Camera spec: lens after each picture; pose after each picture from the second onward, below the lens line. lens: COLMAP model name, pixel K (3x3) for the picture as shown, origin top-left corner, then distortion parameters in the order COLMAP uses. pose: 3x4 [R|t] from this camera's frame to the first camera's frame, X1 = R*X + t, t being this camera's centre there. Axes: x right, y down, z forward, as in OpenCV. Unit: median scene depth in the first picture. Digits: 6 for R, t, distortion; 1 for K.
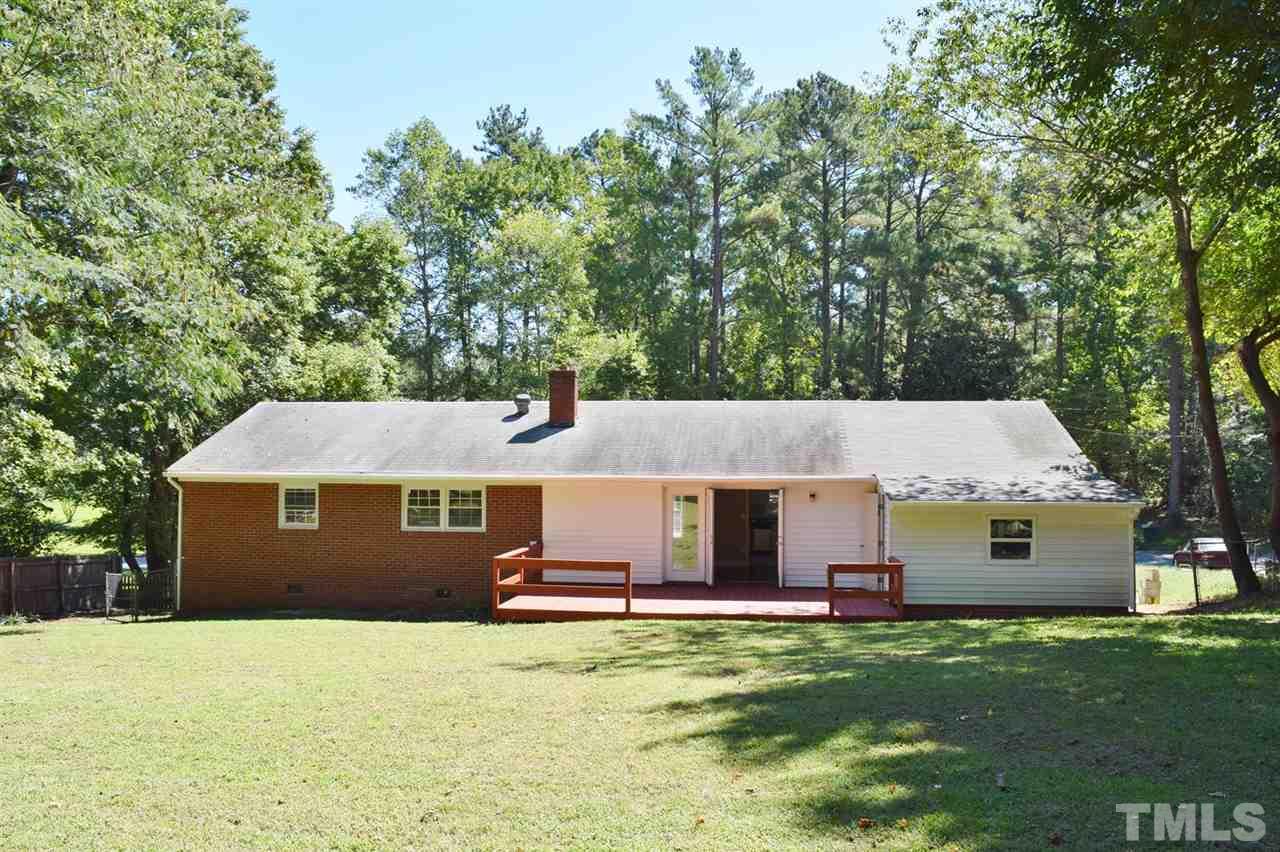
lens RADIAL K [[1021.4, 0, 640.0], [0, 1021.4, 426.0], [0, 0, 1]] dist [-0.073874, -0.001868]
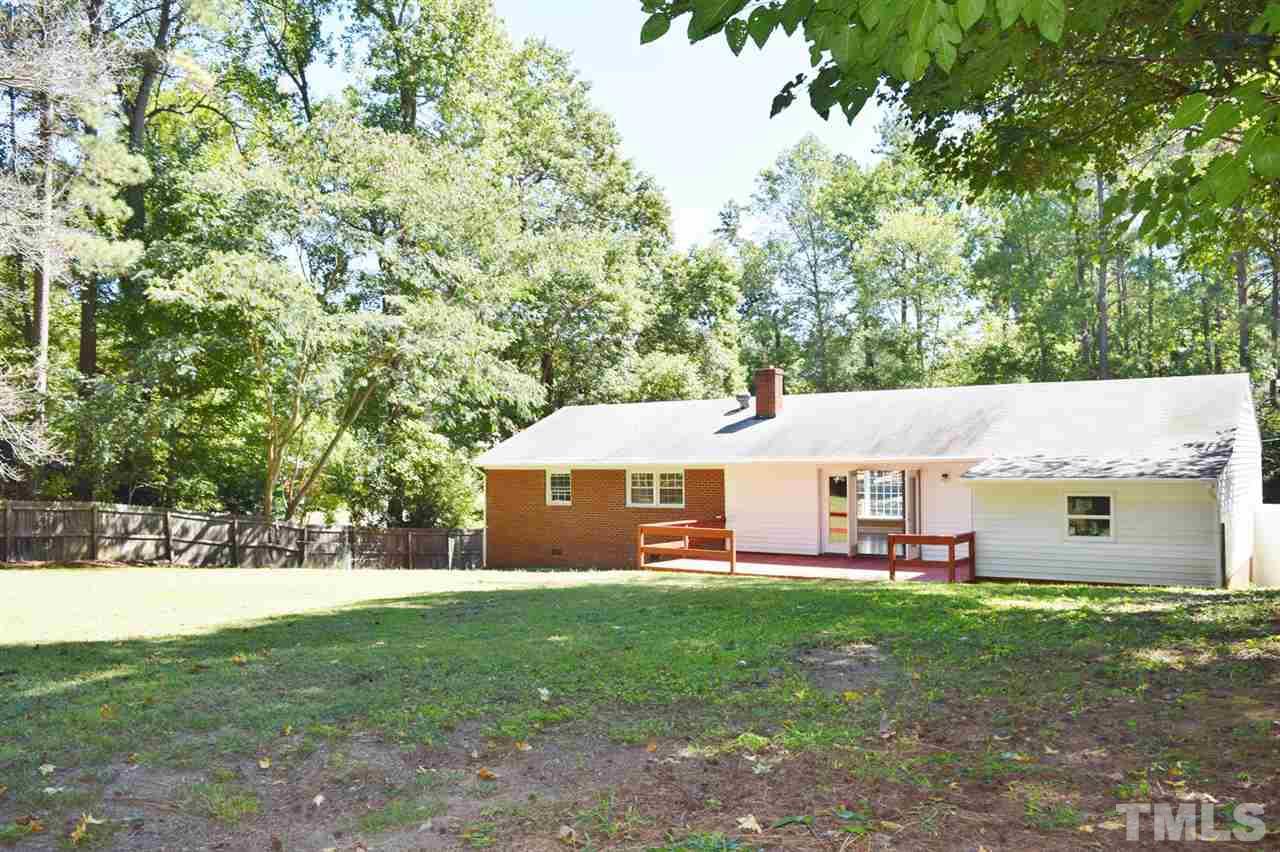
lens RADIAL K [[1021.4, 0, 640.0], [0, 1021.4, 426.0], [0, 0, 1]] dist [-0.073874, -0.001868]
pose [[0.875177, -0.029367, -0.482911, 0.377284], [0.031701, 0.999492, -0.003329, 0.009031], [0.482763, -0.012395, 0.875663, -0.078944]]
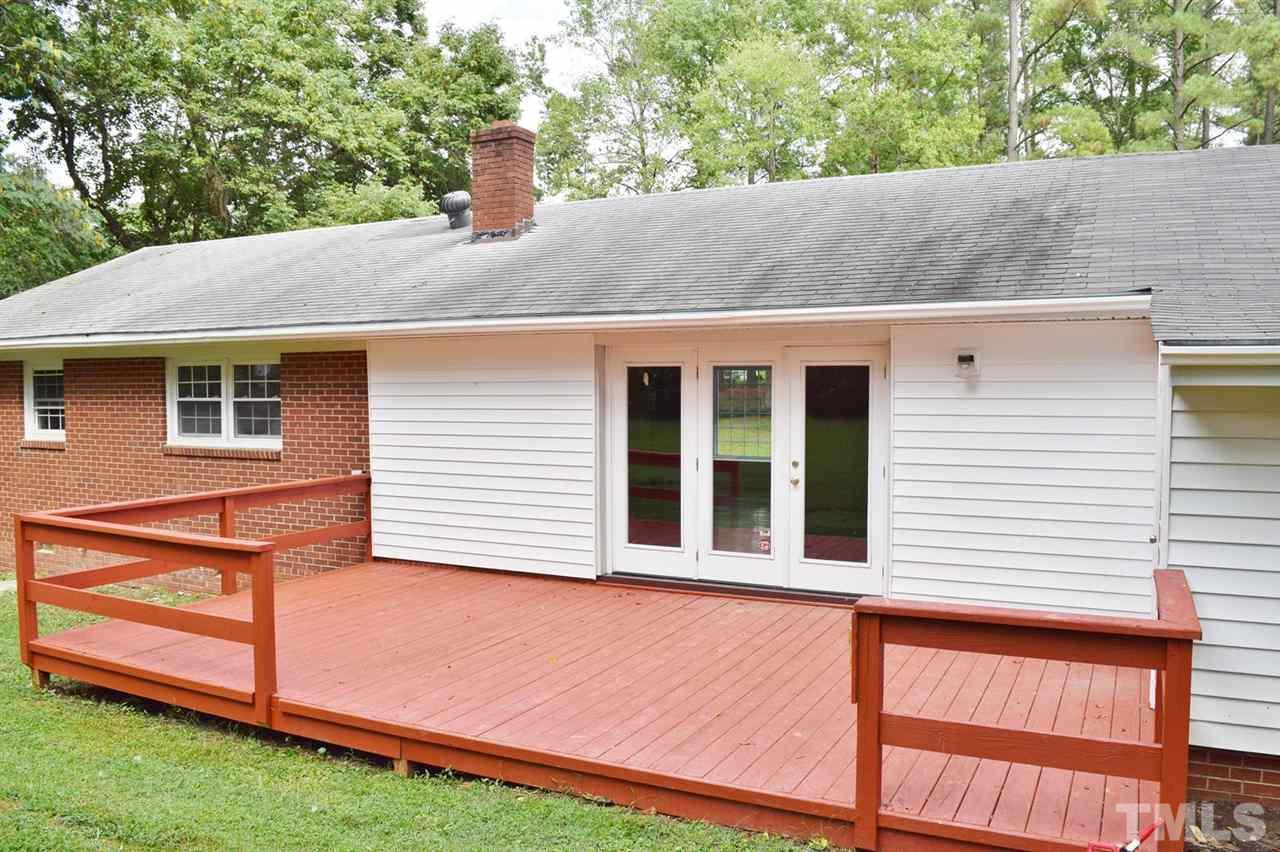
lens RADIAL K [[1021.4, 0, 640.0], [0, 1021.4, 426.0], [0, 0, 1]] dist [-0.073874, -0.001868]
pose [[0.941325, 0.001590, -0.337499, 0.171573], [0.026446, 0.996567, 0.078455, 0.057912], [0.336465, -0.082777, 0.938051, 0.582116]]
